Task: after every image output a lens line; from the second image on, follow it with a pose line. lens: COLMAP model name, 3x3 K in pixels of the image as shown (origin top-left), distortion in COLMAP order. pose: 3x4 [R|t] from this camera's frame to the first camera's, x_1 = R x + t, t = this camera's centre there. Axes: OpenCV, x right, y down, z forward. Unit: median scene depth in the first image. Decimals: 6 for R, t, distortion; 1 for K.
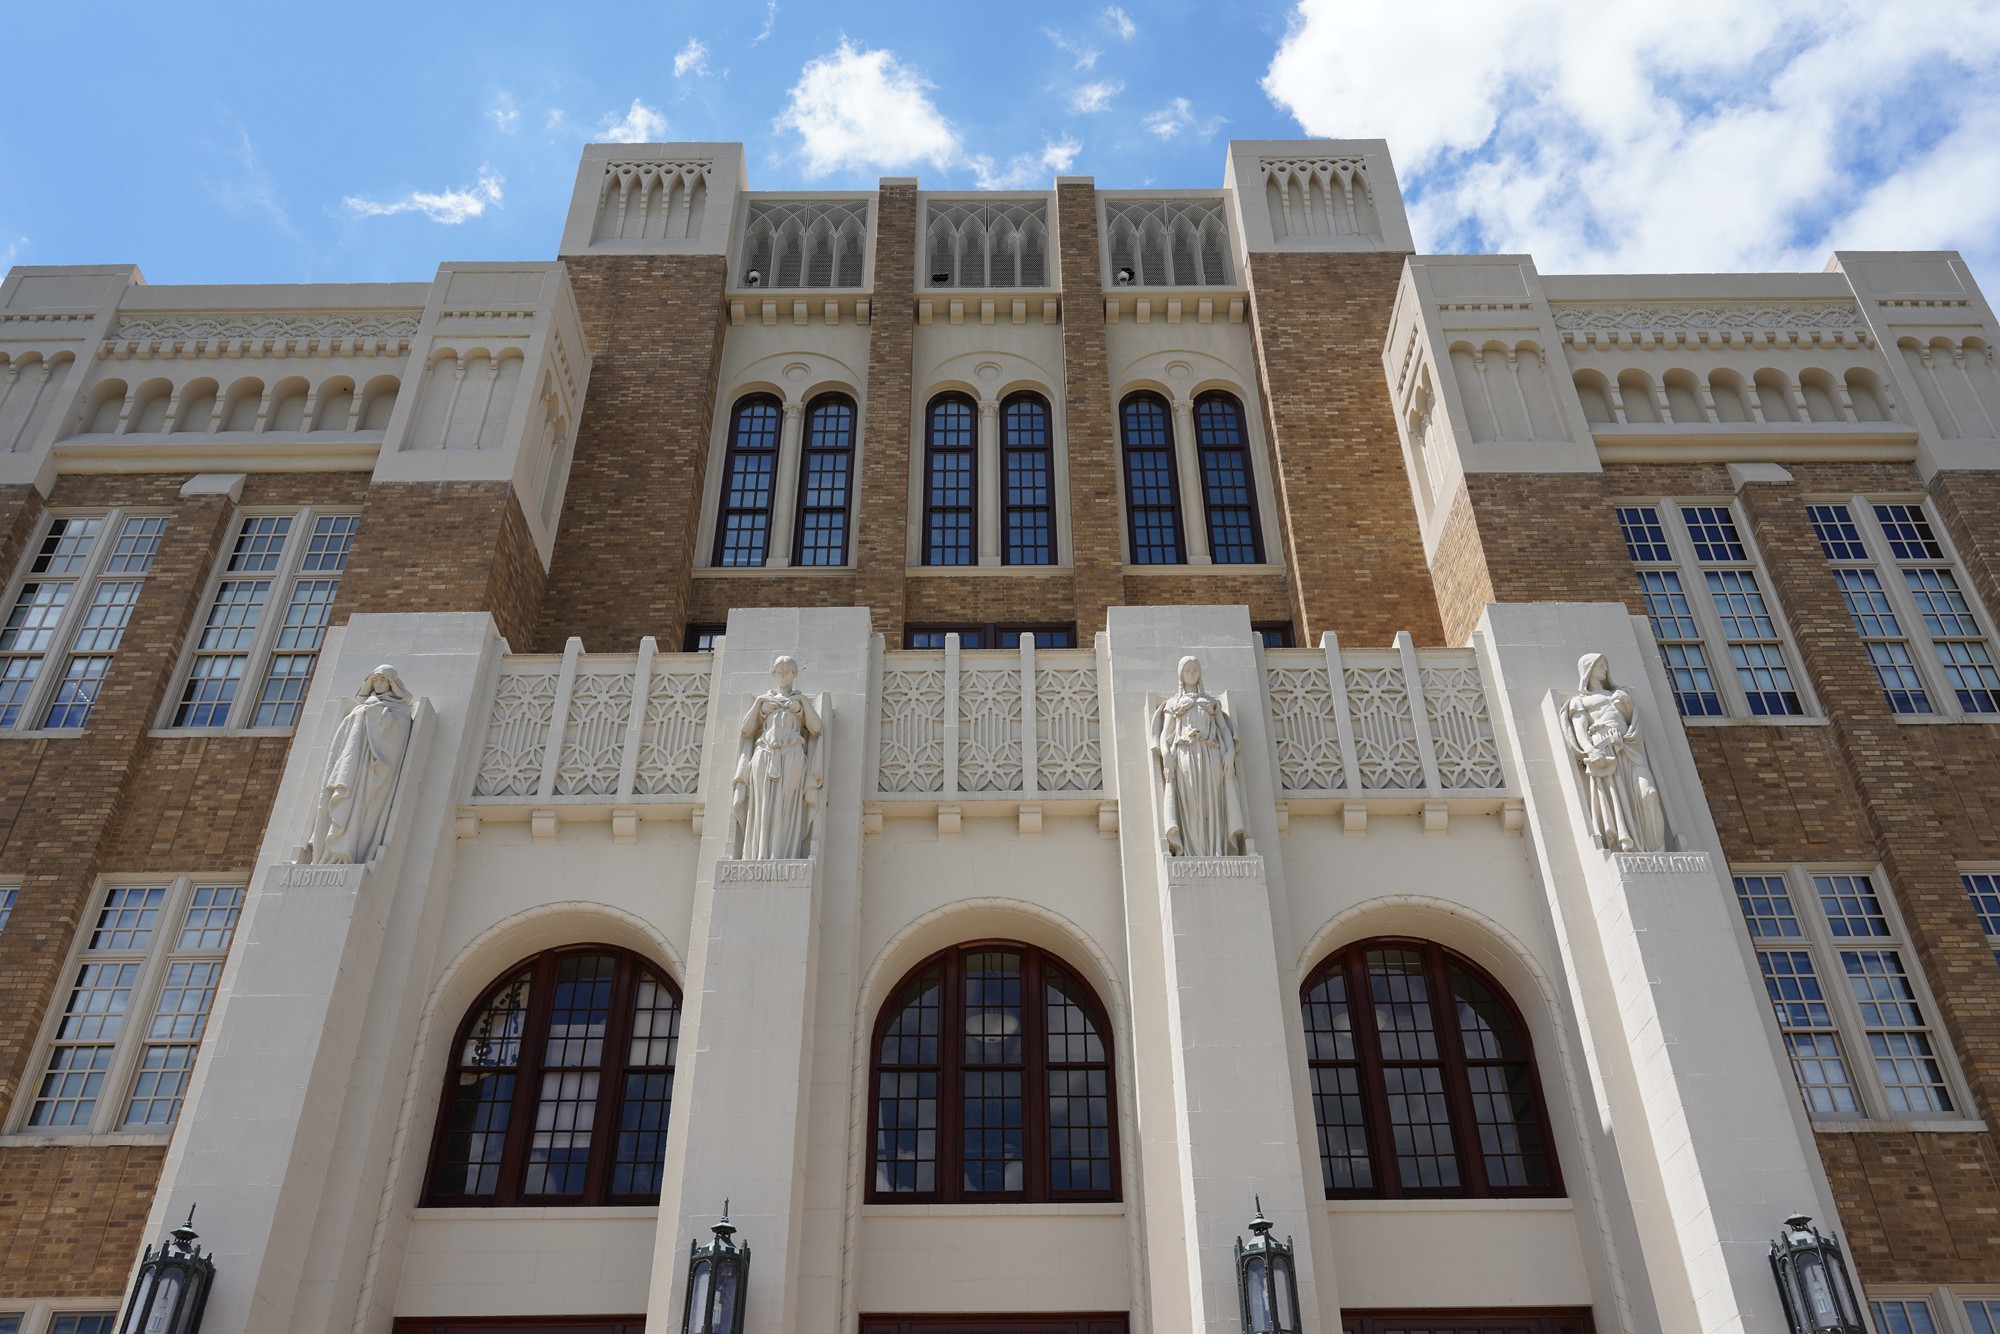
lens RADIAL K [[1577.5, 0, 997.9], [0, 1577.5, 669.9], [0, 0, 1]] dist [-0.019014, 0.020779]
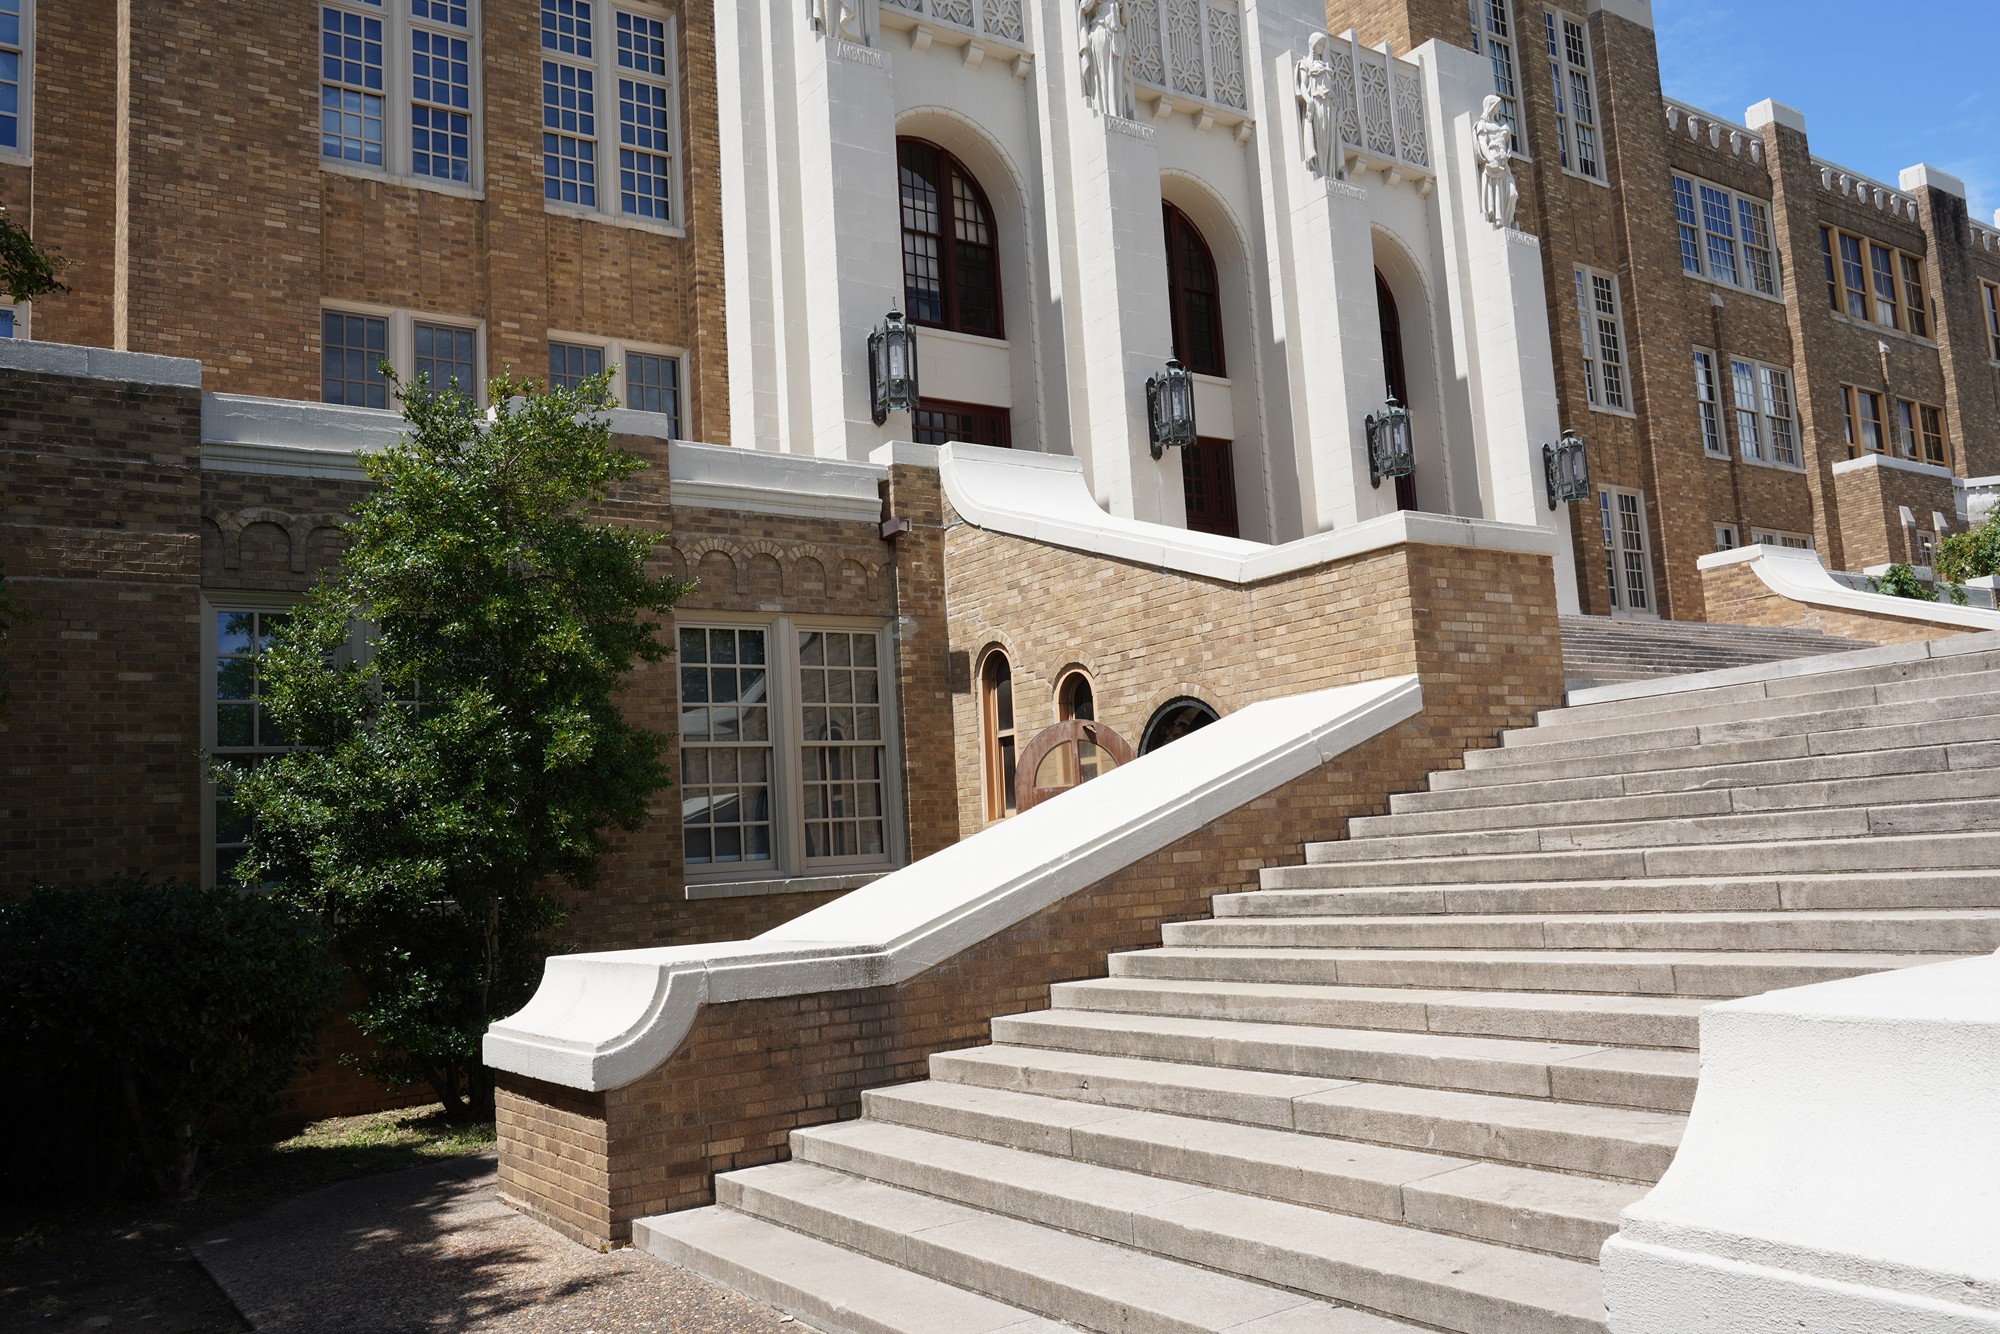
lens RADIAL K [[1577.5, 0, 1001.4], [0, 1577.5, 671.7], [0, 0, 1]] dist [-0.019014, 0.020779]
pose [[0.819890, 0.028031, 0.571834, -0.804246], [-0.291928, 0.879670, 0.375444, 0.043716], [-0.492502, -0.474757, 0.729416, -0.179084]]
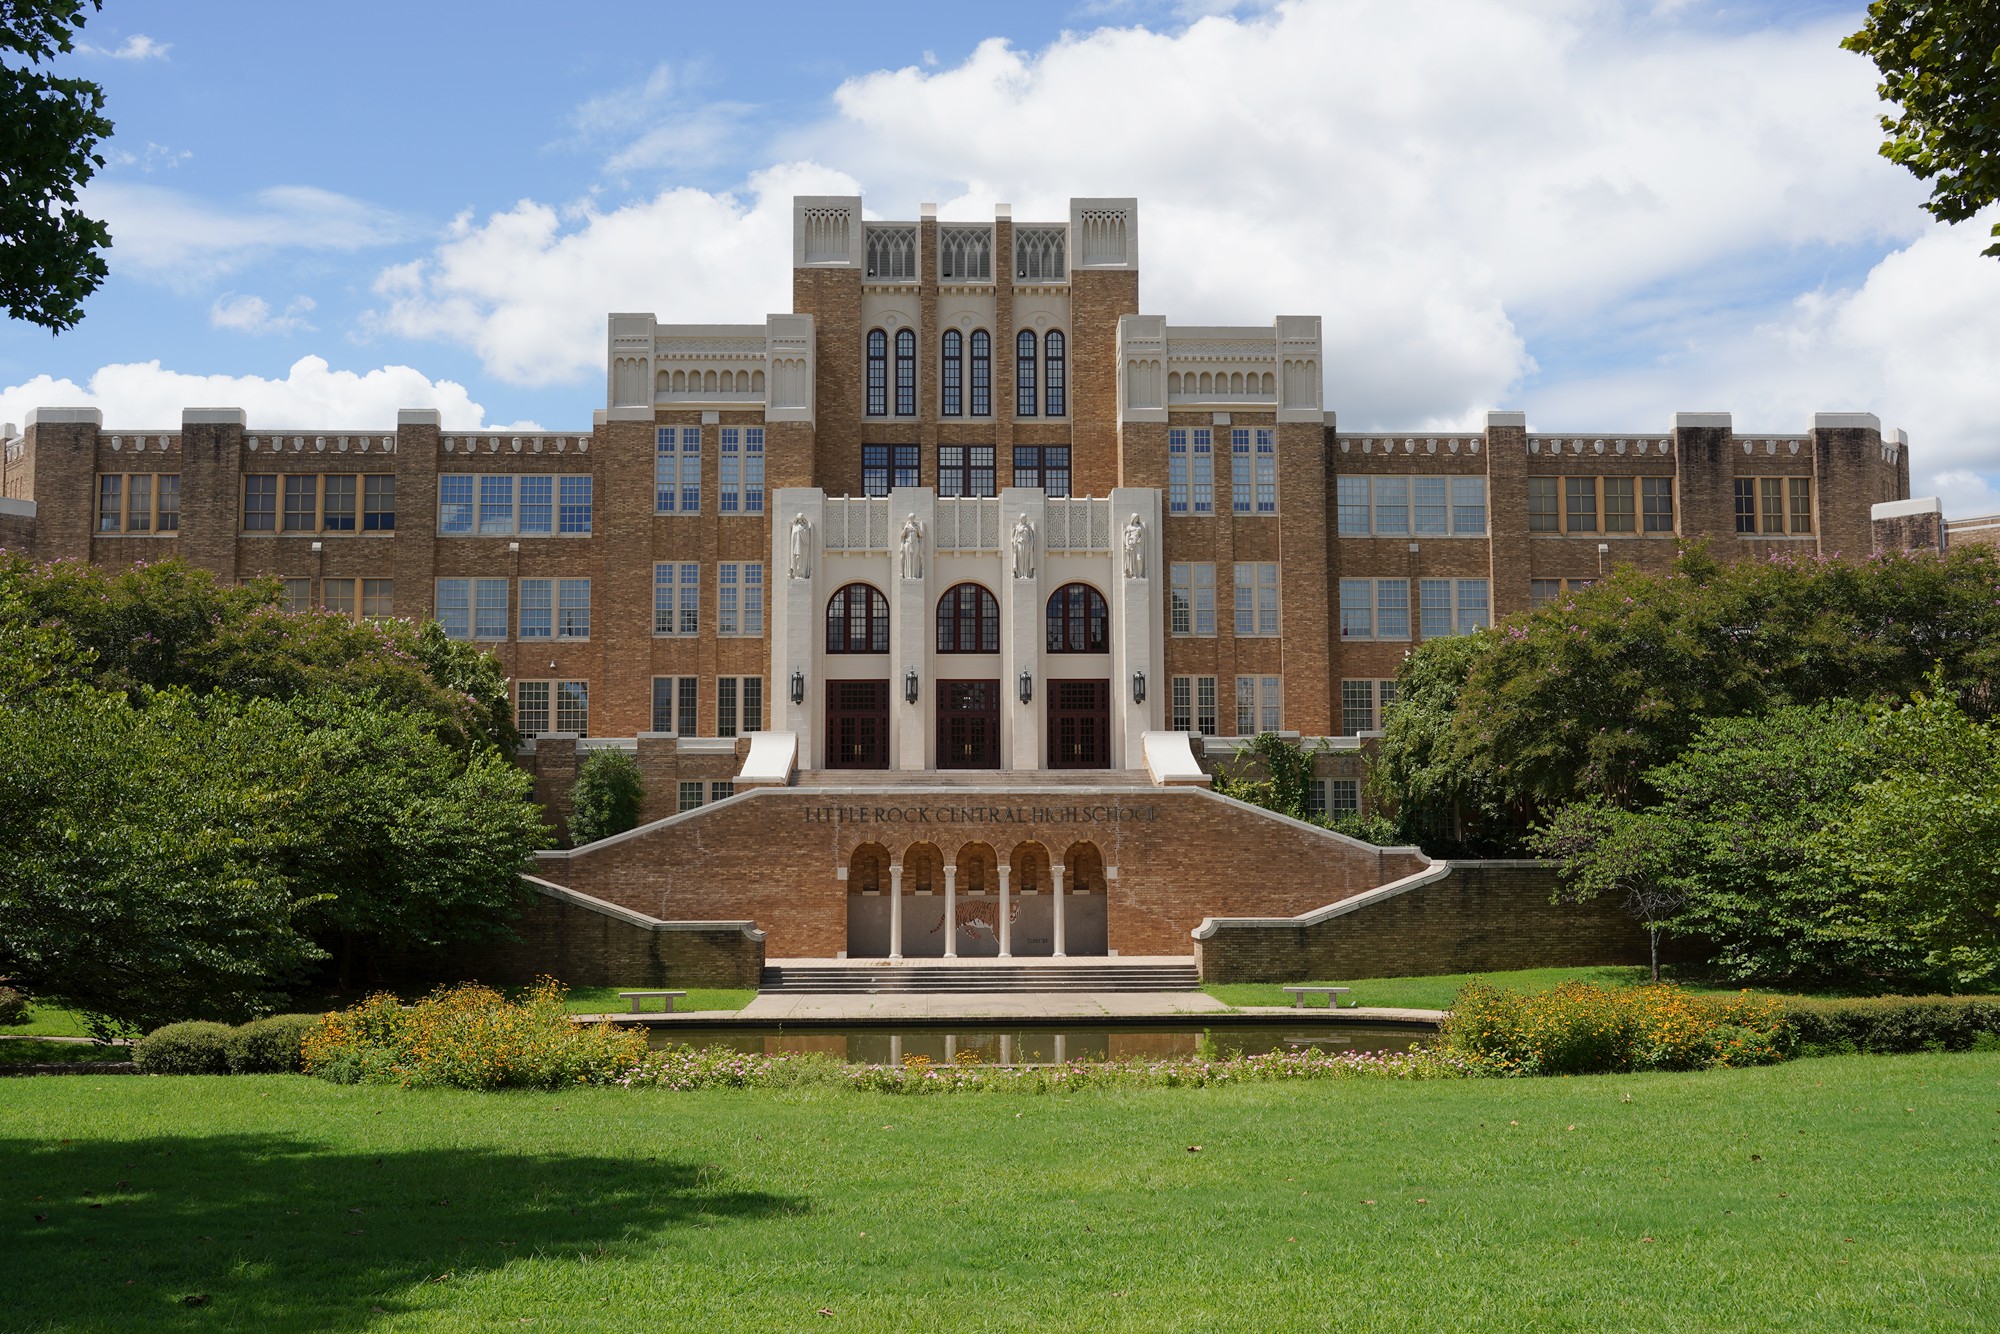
lens RADIAL K [[1950.9, 0, 1011.2], [0, 1950.9, 683.6], [0, 0, 1]] dist [-0.038041, 0.000000]
pose [[0.999435, 0.006288, 0.033007, -0.043788], [-0.022232, 0.860309, 0.509287, -1.655975], [-0.025194, -0.509733, 0.859963, -2.583633]]
